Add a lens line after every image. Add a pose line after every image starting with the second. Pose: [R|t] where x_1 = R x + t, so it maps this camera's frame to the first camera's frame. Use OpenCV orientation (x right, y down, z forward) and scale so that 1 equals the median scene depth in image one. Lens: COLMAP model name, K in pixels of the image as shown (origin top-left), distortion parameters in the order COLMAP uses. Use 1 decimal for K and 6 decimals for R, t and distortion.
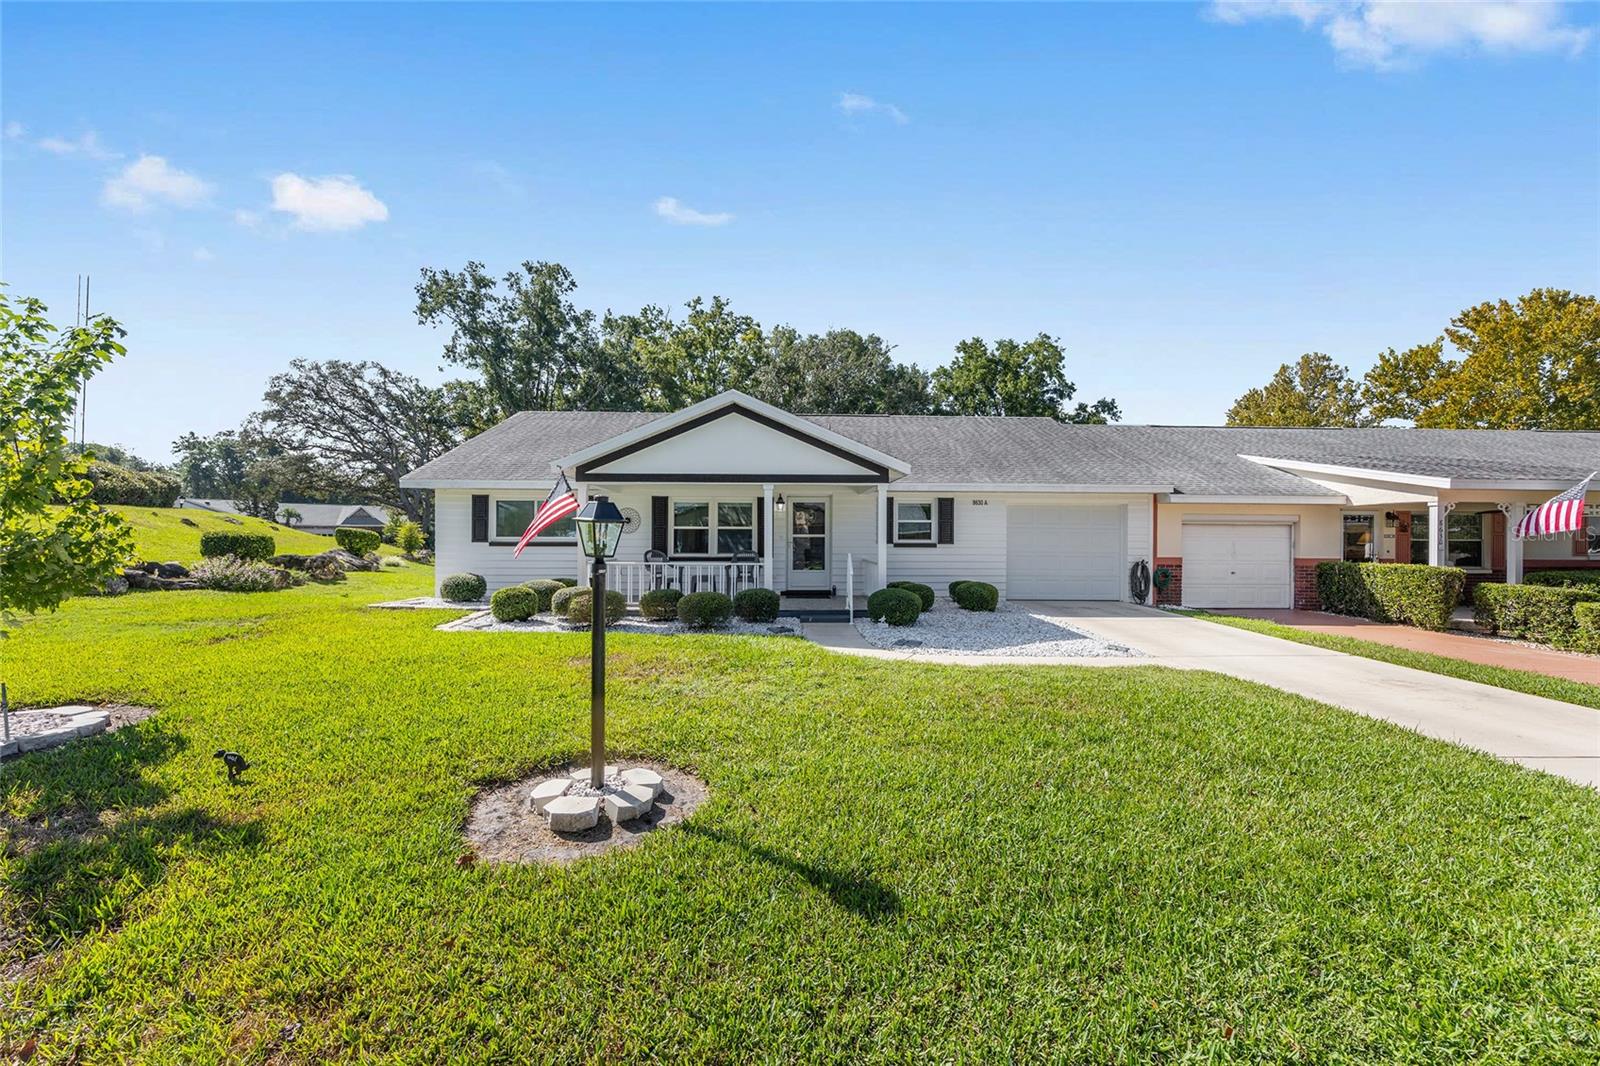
lens RADIAL K [[639.9, 0, 798.9], [0, 639.9, 536.7], [0, 0, 1]] dist [-0.001560, 0.000501]
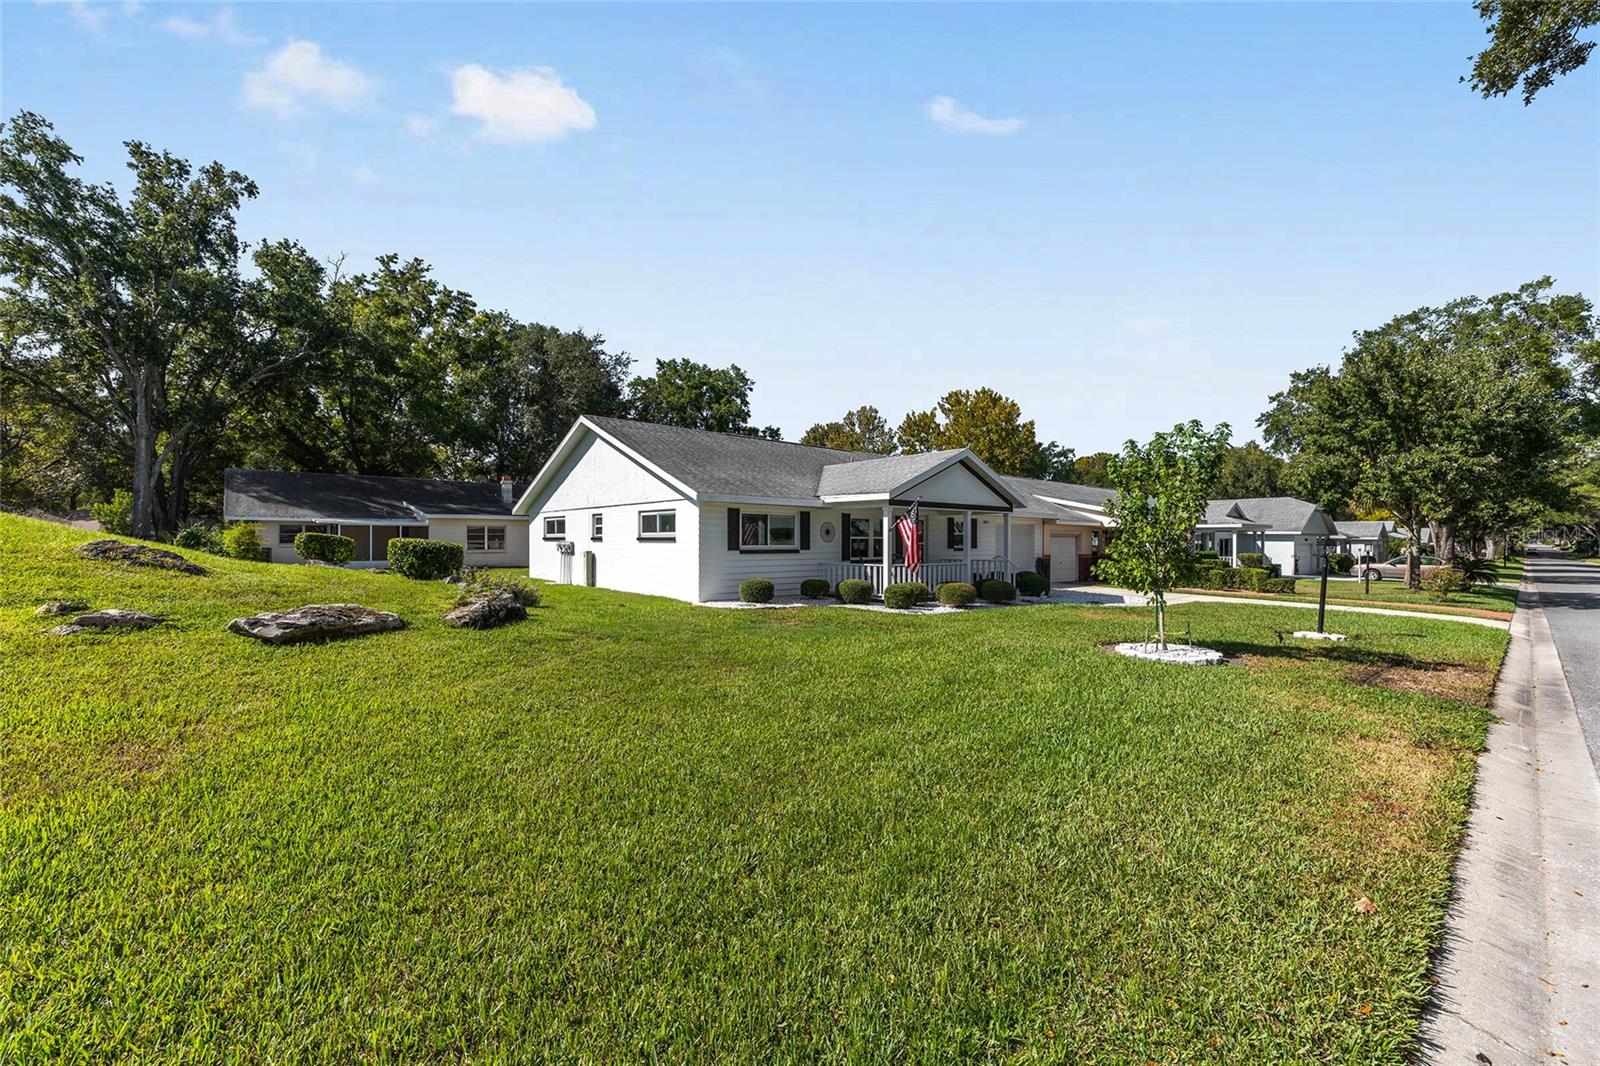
lens RADIAL K [[651.3, 0, 802.4], [0, 651.3, 523.9], [0, 0, 1]] dist [-0.002818, 0.000019]
pose [[0.776470, 0.014573, 0.629986, -0.345688], [-0.000673, 0.999751, -0.022296, -0.003805], [-0.630154, 0.016888, 0.776287, 0.010546]]
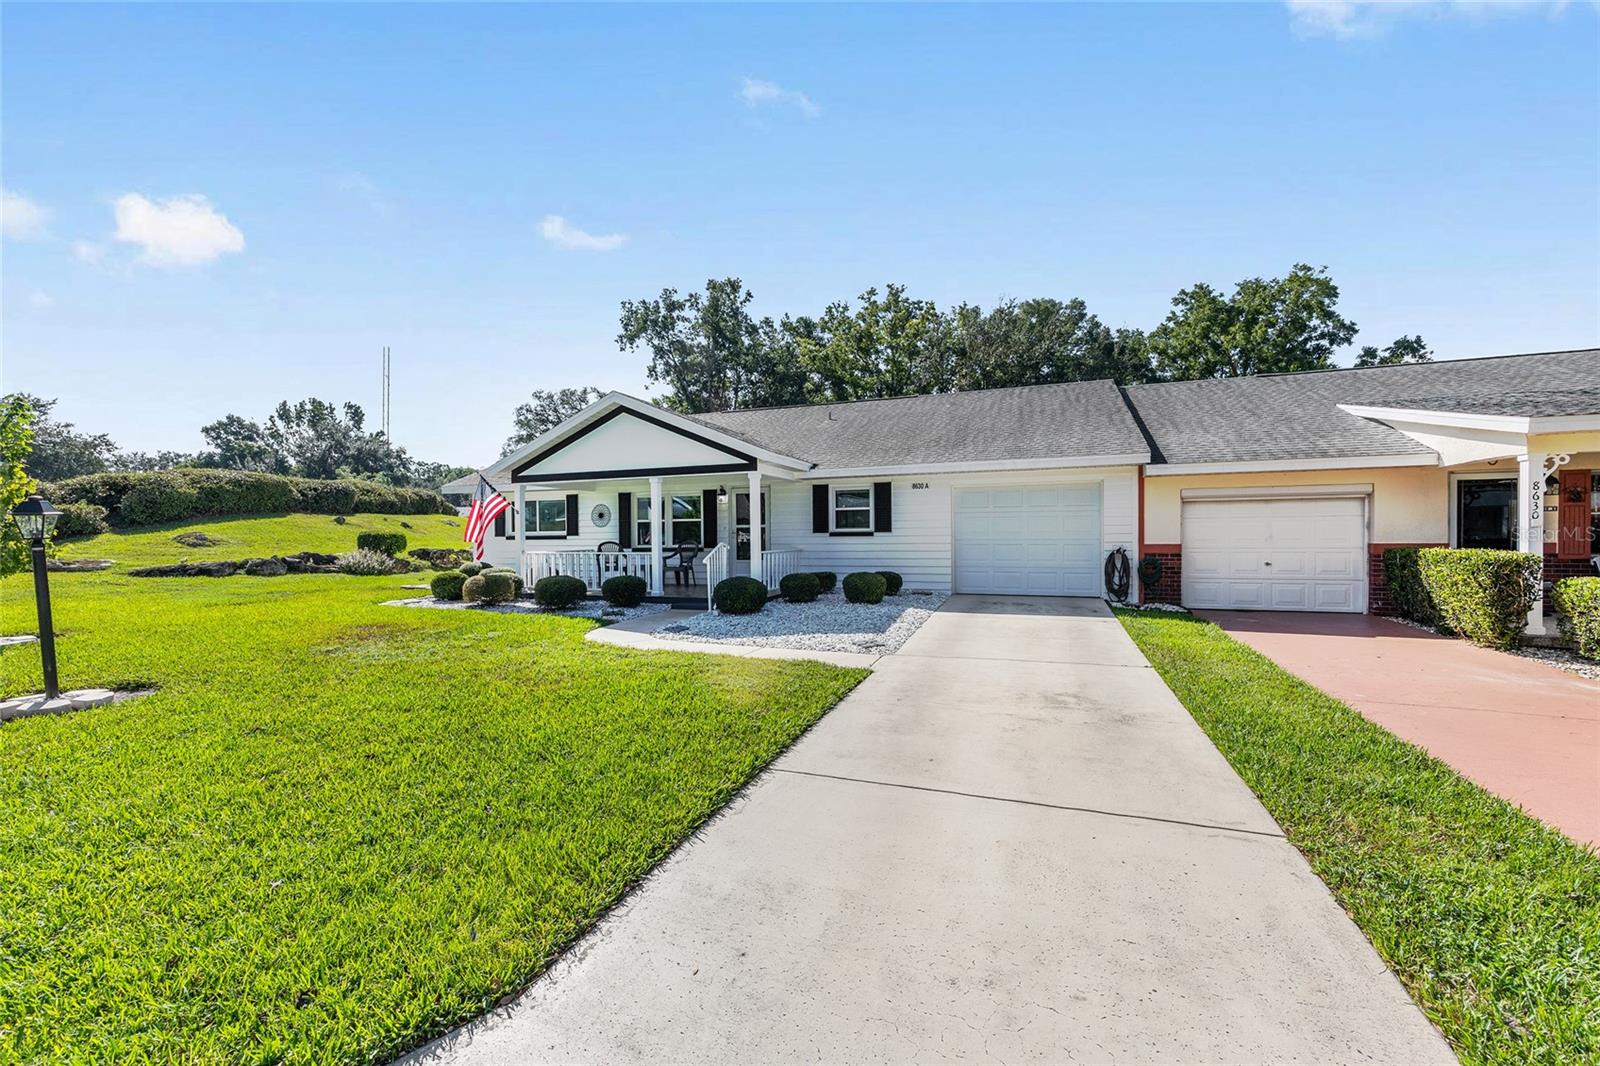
lens RADIAL K [[652.7, 0, 799.1], [0, 652.7, 539.3], [0, 0, 1]] dist [0.001720, 0.000307]
pose [[0.924434, -0.011141, -0.381179, 0.150788], [0.015768, 0.999835, 0.009018, 0.003616], [0.381015, -0.014347, 0.924457, 0.023719]]
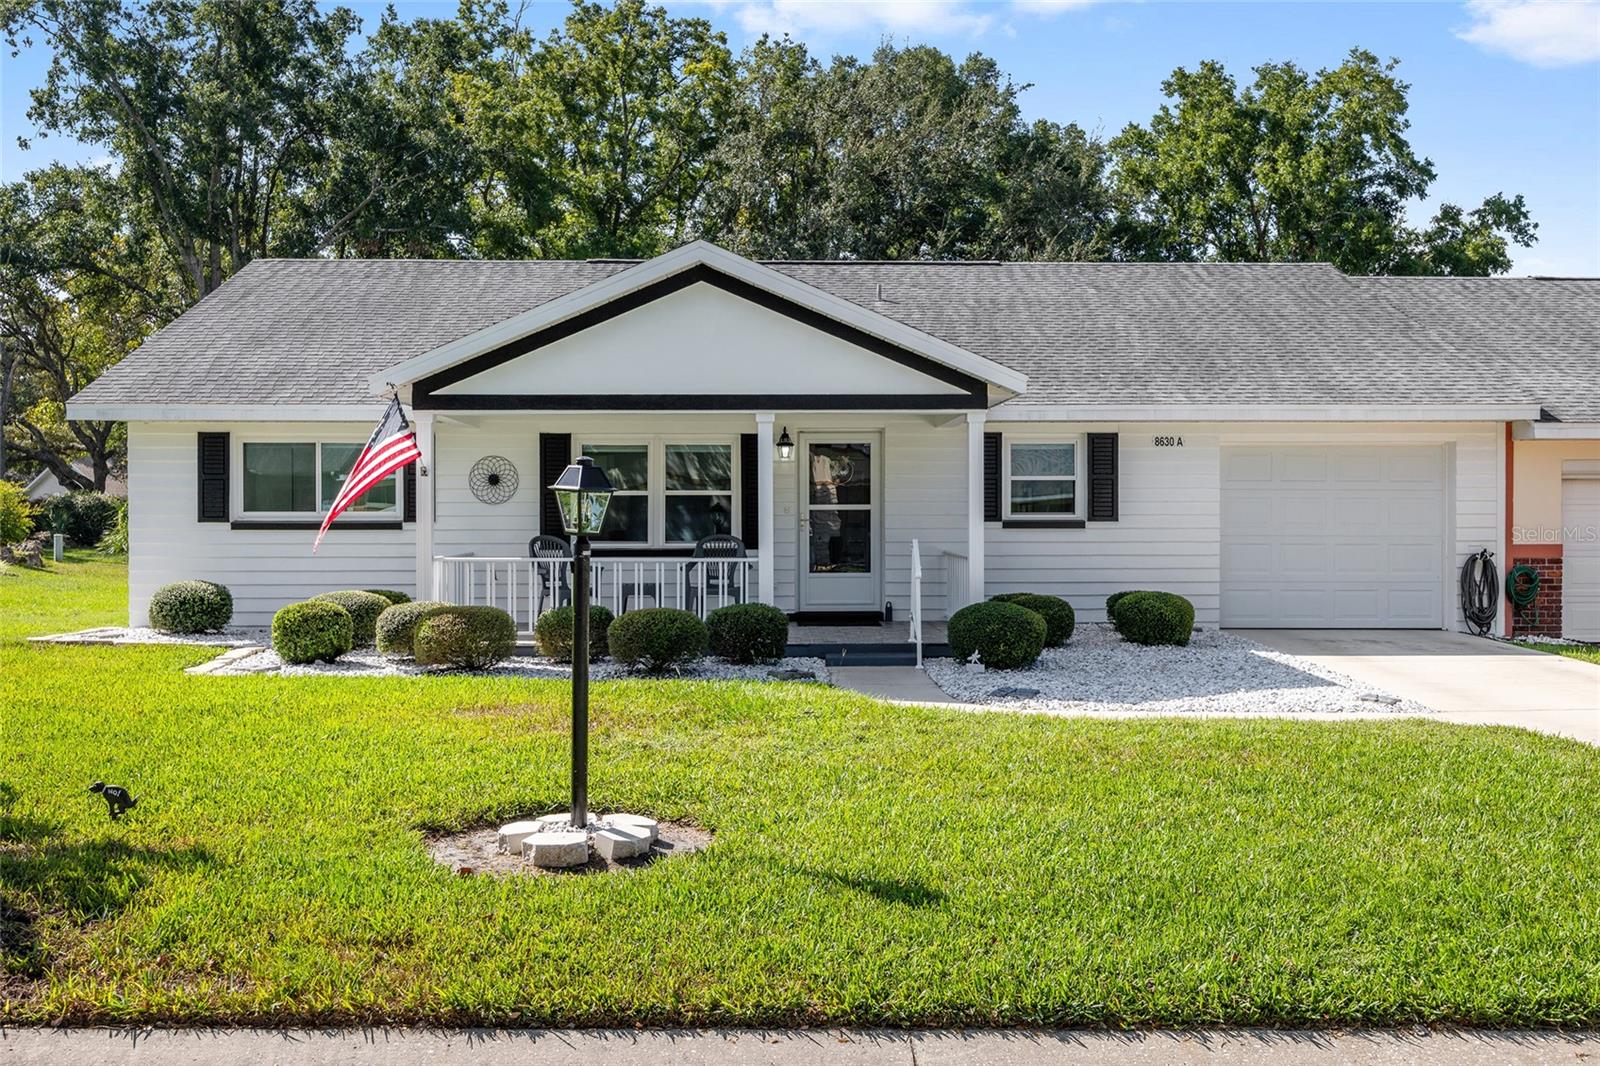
lens RADIAL K [[1493.9, 0, 800.0], [0, 1493.9, 533.0], [0, 0, 1]] dist [0.011450, 0.002319]
pose [[0.999950, -0.005118, -0.008573, -0.002052], [0.005254, 0.999860, 0.015893, 0.000109], [0.008491, -0.015937, 0.999837, -0.069161]]
